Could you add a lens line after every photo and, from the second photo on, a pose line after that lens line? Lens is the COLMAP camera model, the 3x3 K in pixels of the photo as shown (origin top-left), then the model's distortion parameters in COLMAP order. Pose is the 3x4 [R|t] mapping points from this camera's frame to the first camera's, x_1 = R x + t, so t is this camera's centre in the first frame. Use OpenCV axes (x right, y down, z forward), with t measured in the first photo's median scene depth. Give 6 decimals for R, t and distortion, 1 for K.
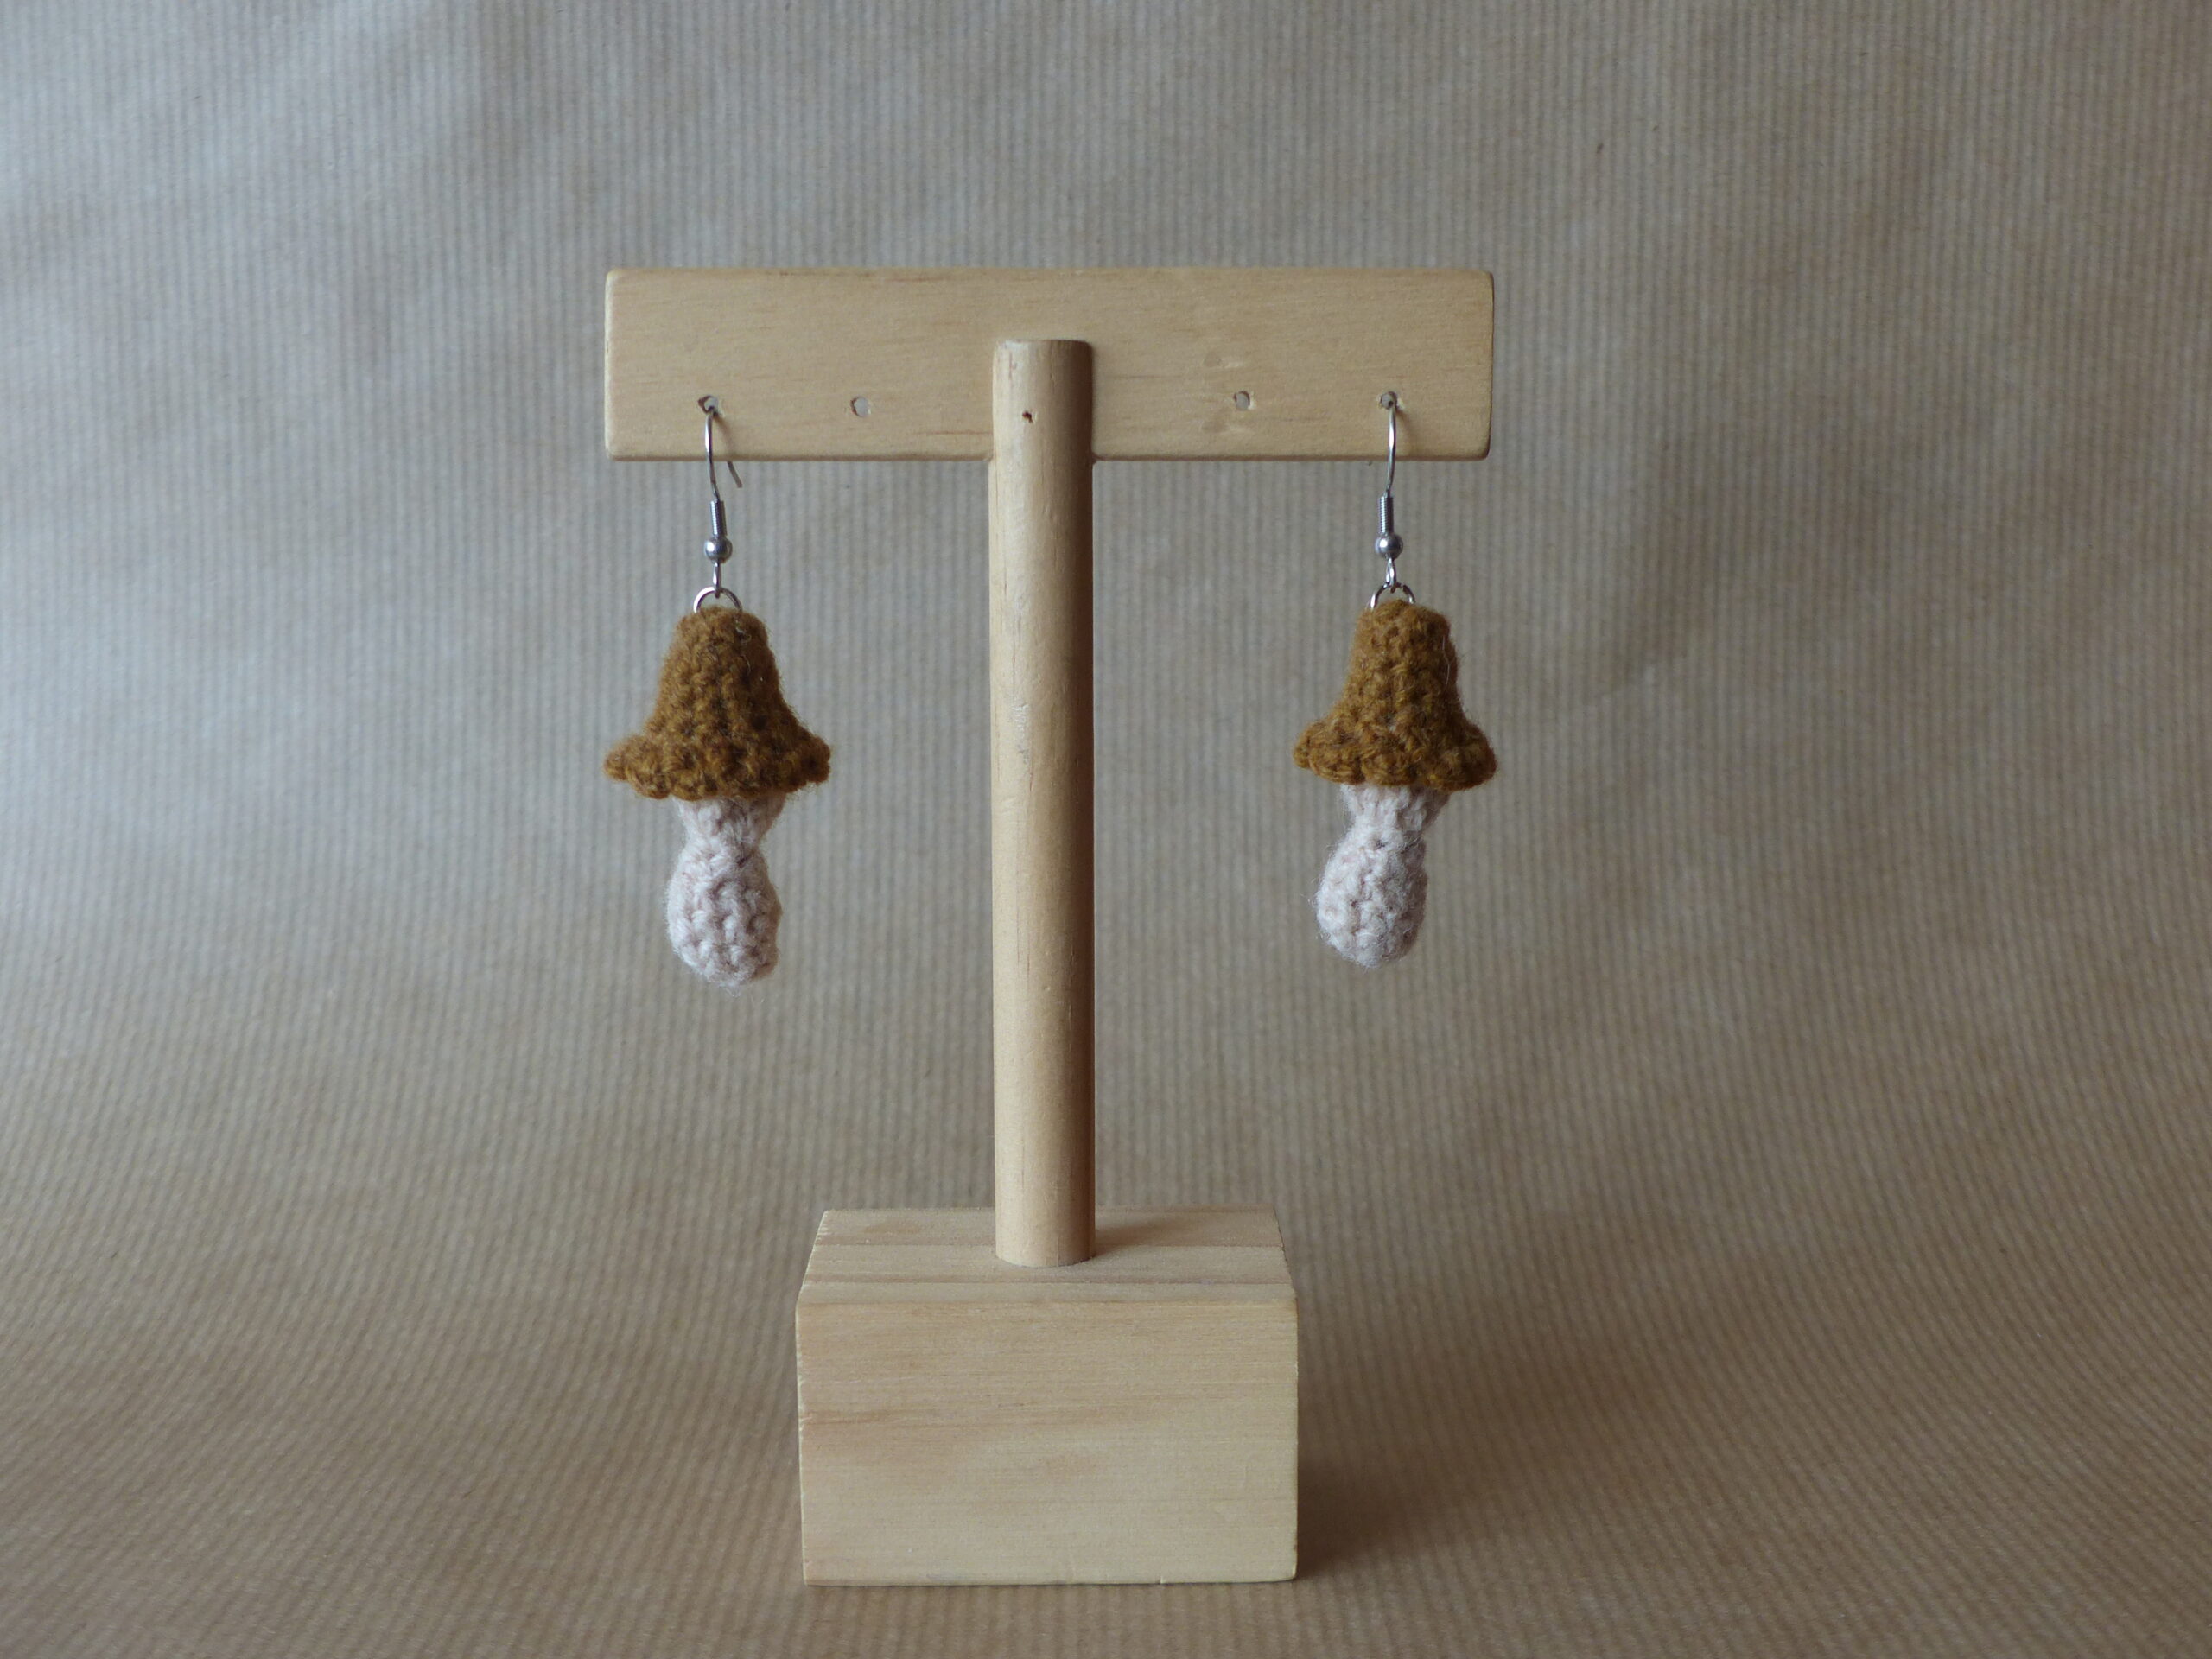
lens RADIAL K [[2537.8, 0, 1107.6], [0, 2537.8, 846.1], [0, 0, 1]] dist [-0.031902, -0.032395]
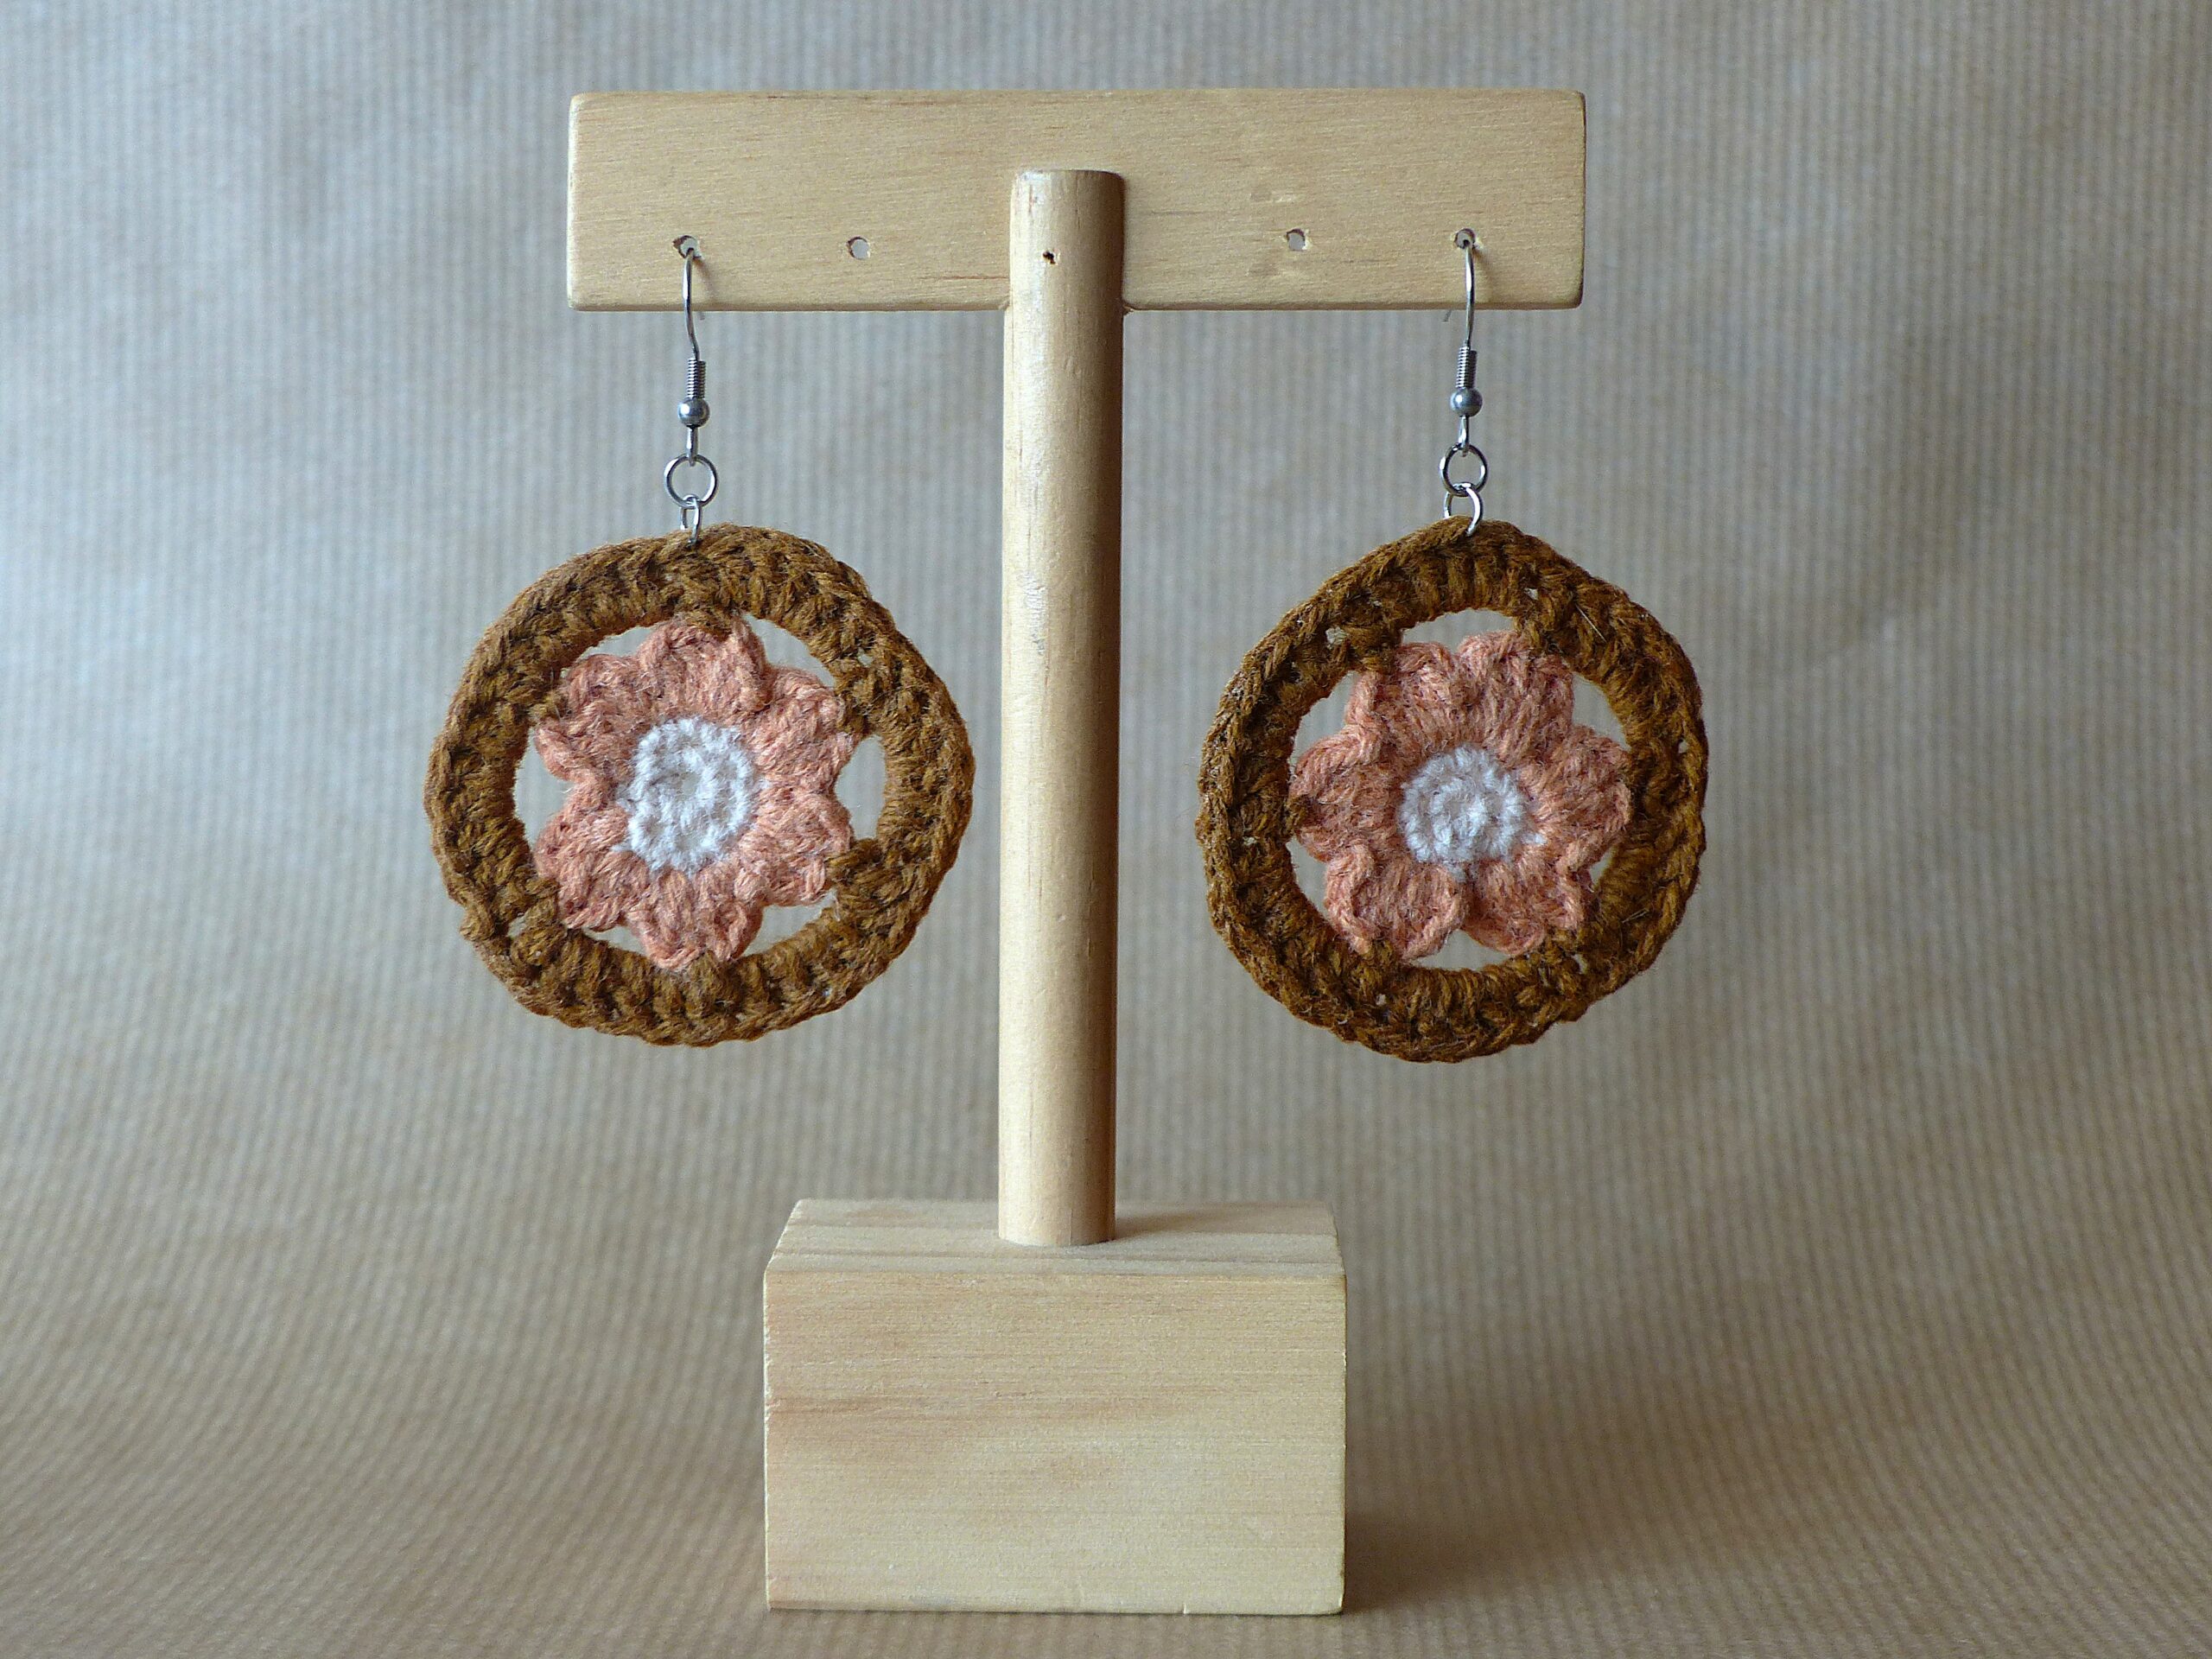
lens RADIAL K [[3701.7, 0, 1113.4], [0, 3701.7, 825.7], [0, 0, 1]] dist [0.014093, -0.290538]
pose [[0.999265, 0.014327, -0.035563, 0.013837], [-0.016366, 0.998199, -0.057723, 0.066060], [0.034672, 0.058262, 0.997699, -0.163594]]
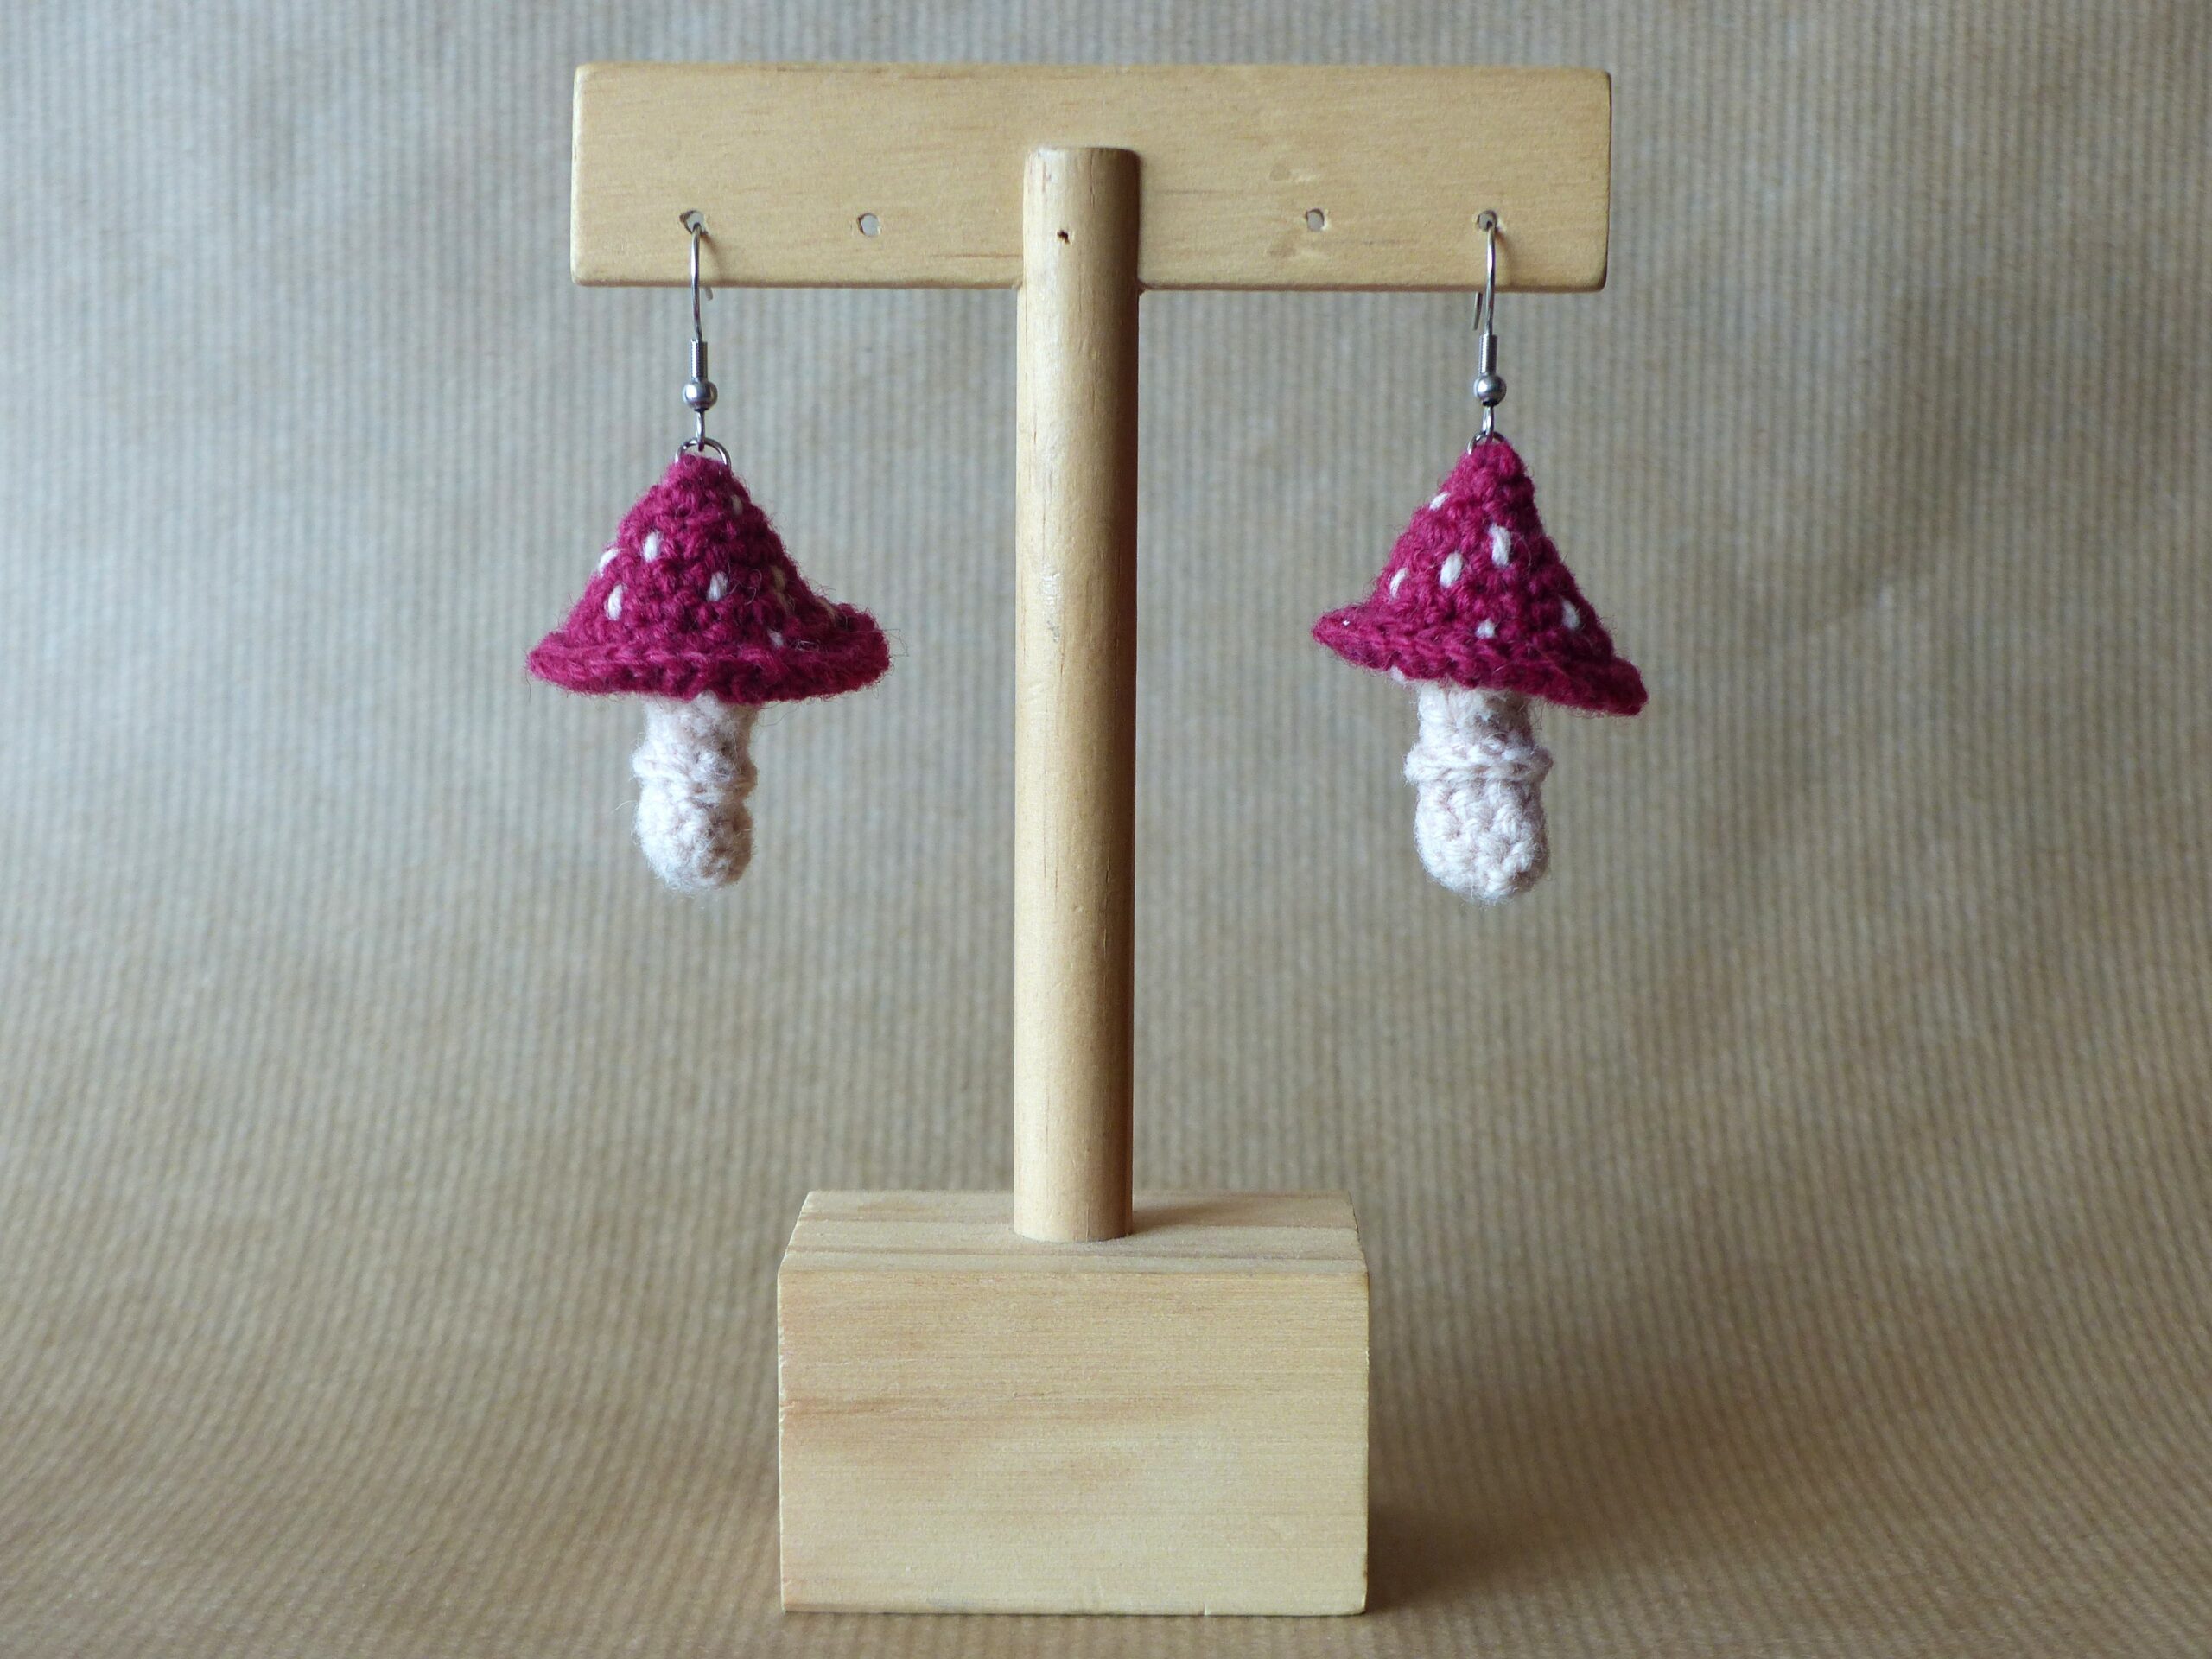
lens RADIAL K [[3701.7, 0, 1113.4], [0, 3701.7, 825.7], [0, 0, 1]] dist [0.014093, -0.290538]
pose [[0.999893, 0.009415, -0.011162, -0.012287], [-0.009818, 0.999282, -0.036585, 0.048708], [0.010809, 0.036690, 0.999268, -0.148111]]
